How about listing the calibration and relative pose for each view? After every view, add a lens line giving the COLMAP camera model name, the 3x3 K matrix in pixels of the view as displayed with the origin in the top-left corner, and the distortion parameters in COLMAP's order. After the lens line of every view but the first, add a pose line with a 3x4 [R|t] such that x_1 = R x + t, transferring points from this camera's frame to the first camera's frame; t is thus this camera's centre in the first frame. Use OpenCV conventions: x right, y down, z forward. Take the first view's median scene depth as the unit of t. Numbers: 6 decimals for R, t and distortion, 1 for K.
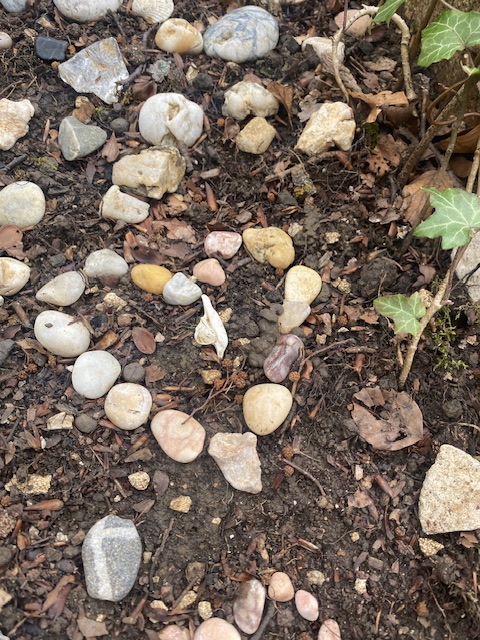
lens RADIAL K [[479.8, 0, 239.0], [0, 479.8, 321.0], [0, 0, 1]] dist [0.010878, -0.014071]
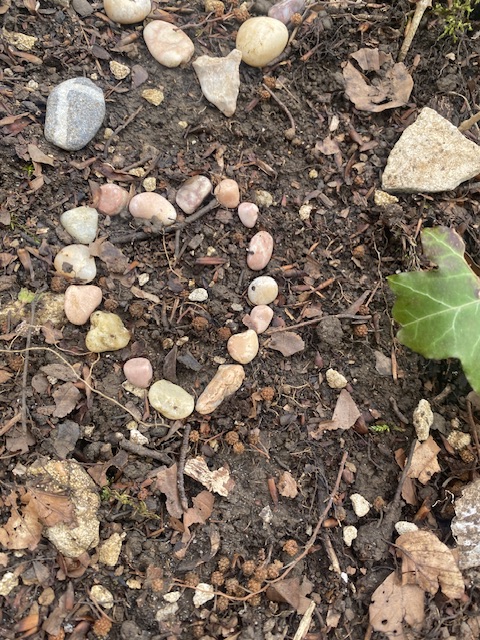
lens RADIAL K [[479.8, 0, 241.8], [0, 479.8, 319.4], [0, 0, 1]] dist [0.010878, -0.014071]
pose [[0.966220, 0.252747, -0.050380, 0.222699], [-0.249870, 0.966597, 0.057061, 0.711393], [0.063120, -0.042545, 0.997099, -0.012110]]
